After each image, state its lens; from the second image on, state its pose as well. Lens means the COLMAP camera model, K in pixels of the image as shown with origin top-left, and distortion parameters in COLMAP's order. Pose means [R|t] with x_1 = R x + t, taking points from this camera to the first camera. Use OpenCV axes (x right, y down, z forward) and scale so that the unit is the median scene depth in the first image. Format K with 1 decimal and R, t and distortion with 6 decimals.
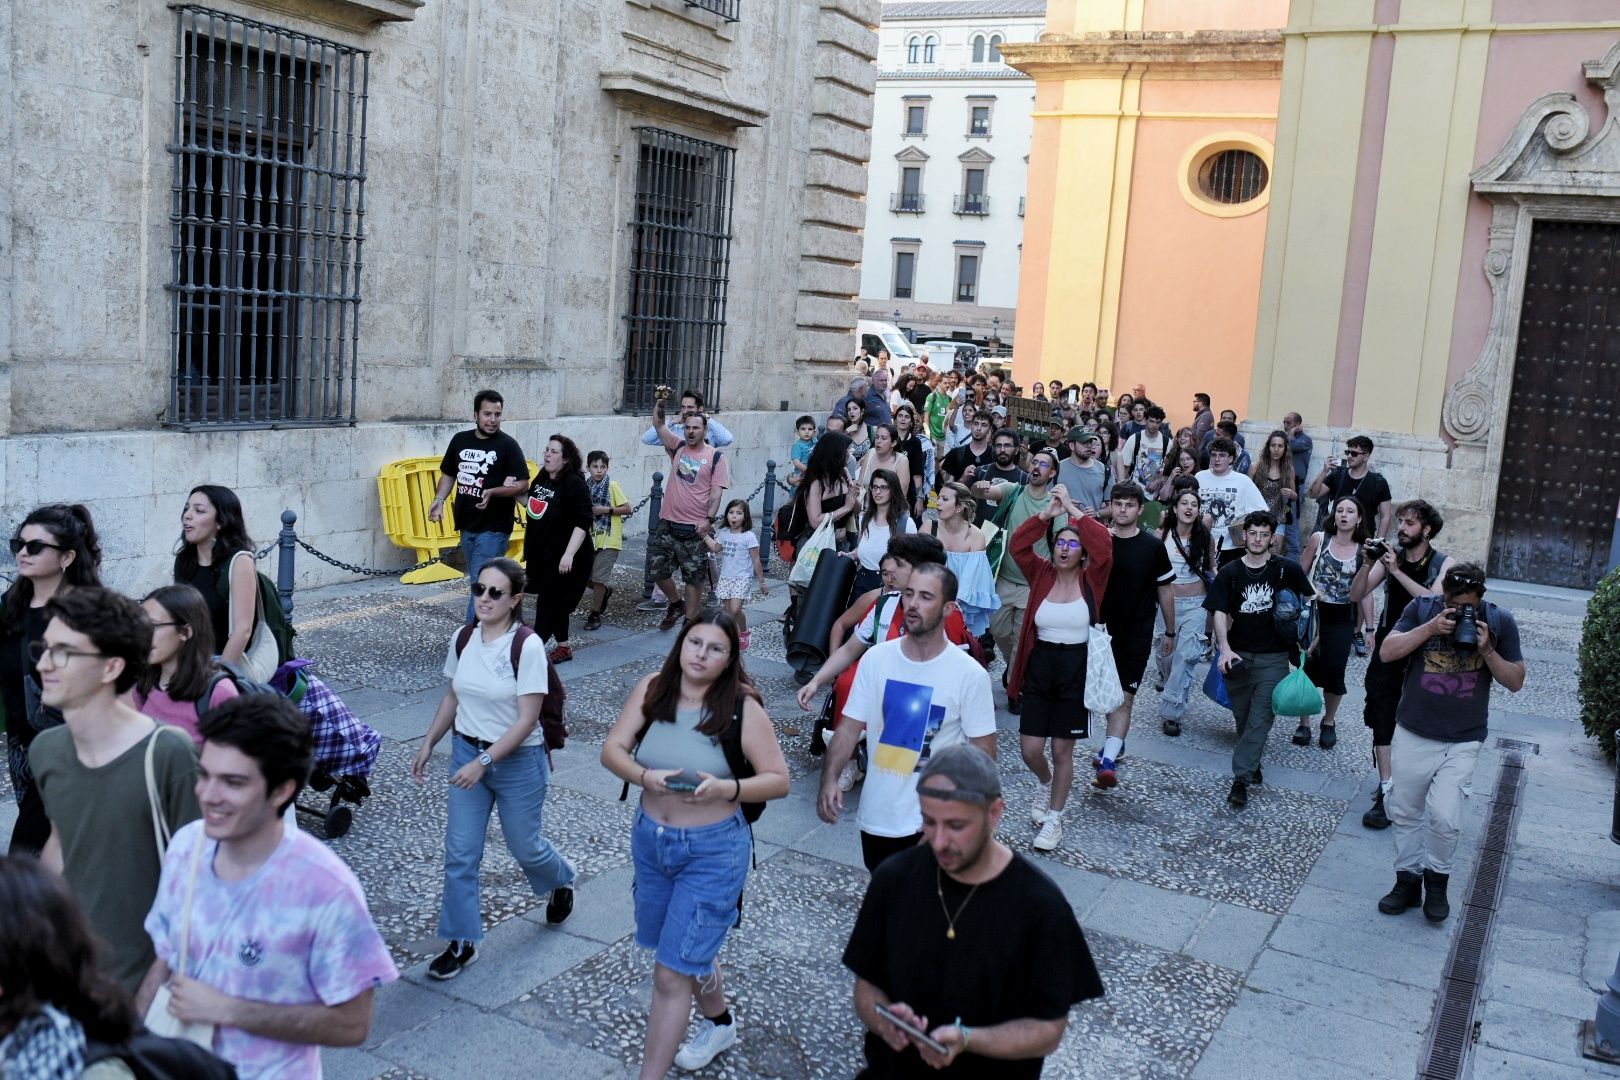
lens RADIAL K [[1527.1, 0, 810.0], [0, 1527.1, 540.0], [0, 0, 1]] dist [-0.051361, 0.089955]
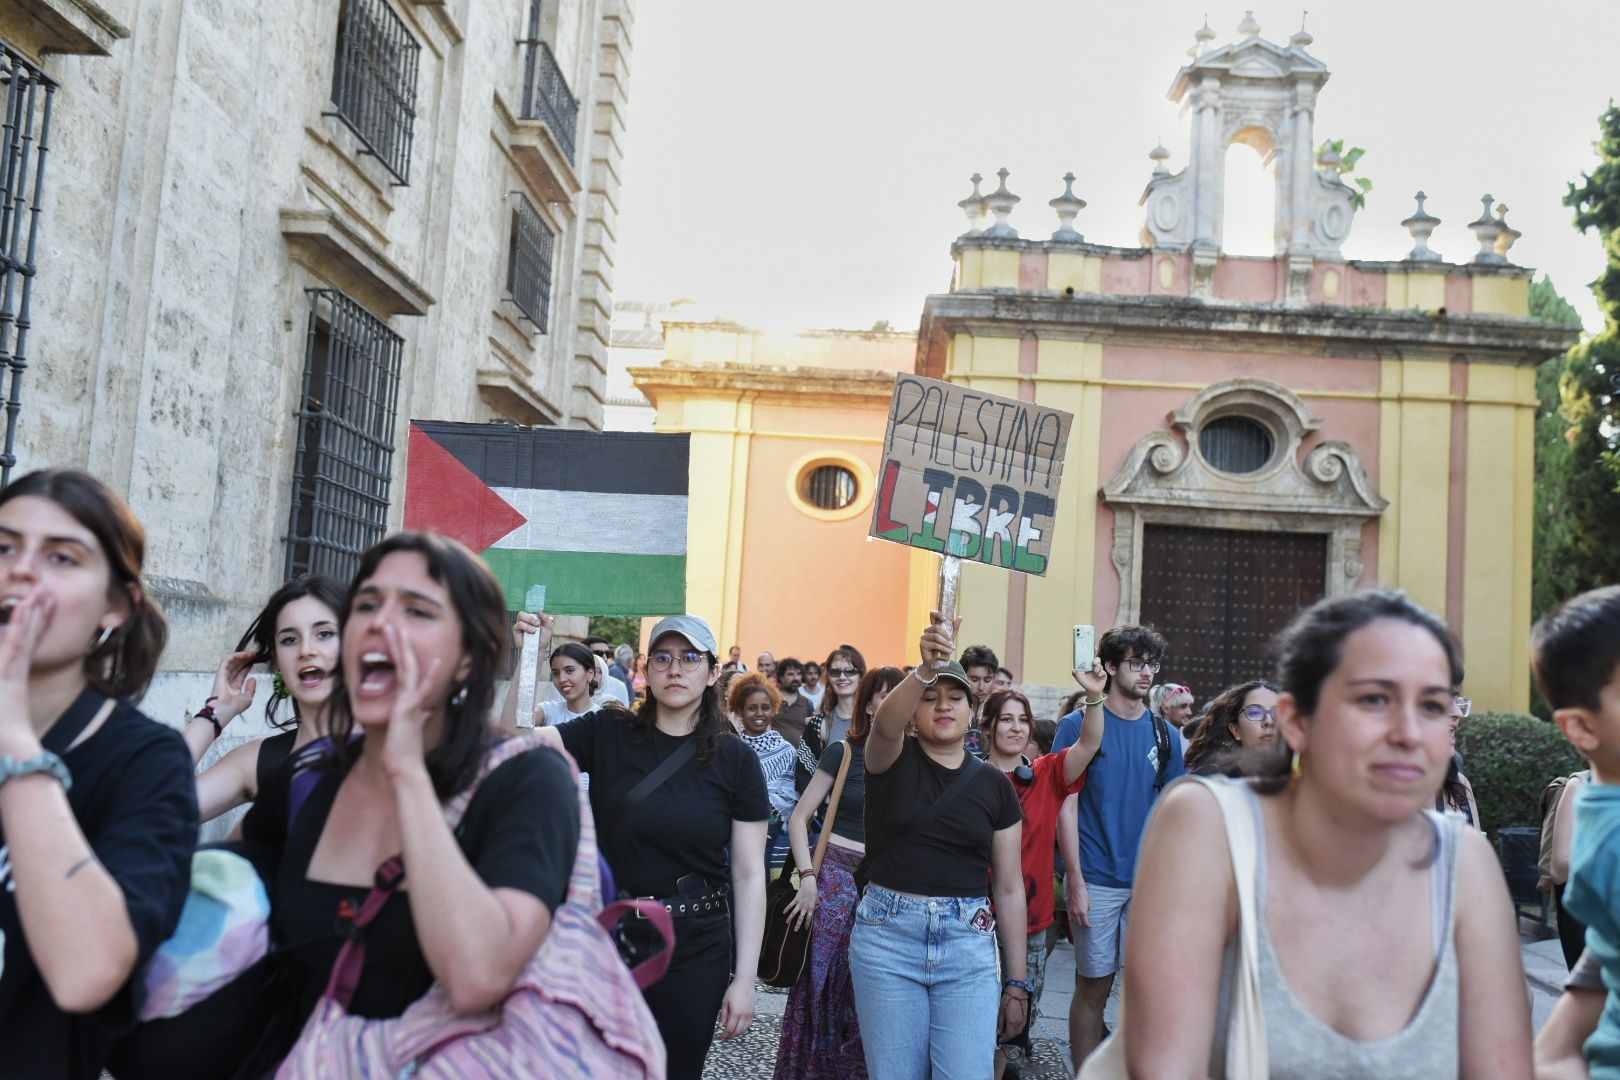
lens RADIAL K [[1527.1, 0, 810.0], [0, 1527.1, 540.0], [0, 0, 1]] dist [-0.051361, 0.089955]
pose [[0.910202, 0.022281, 0.413566, -0.330074], [0.062285, 0.979832, -0.189870, 0.036945], [-0.409455, 0.198579, 0.890456, -0.061646]]
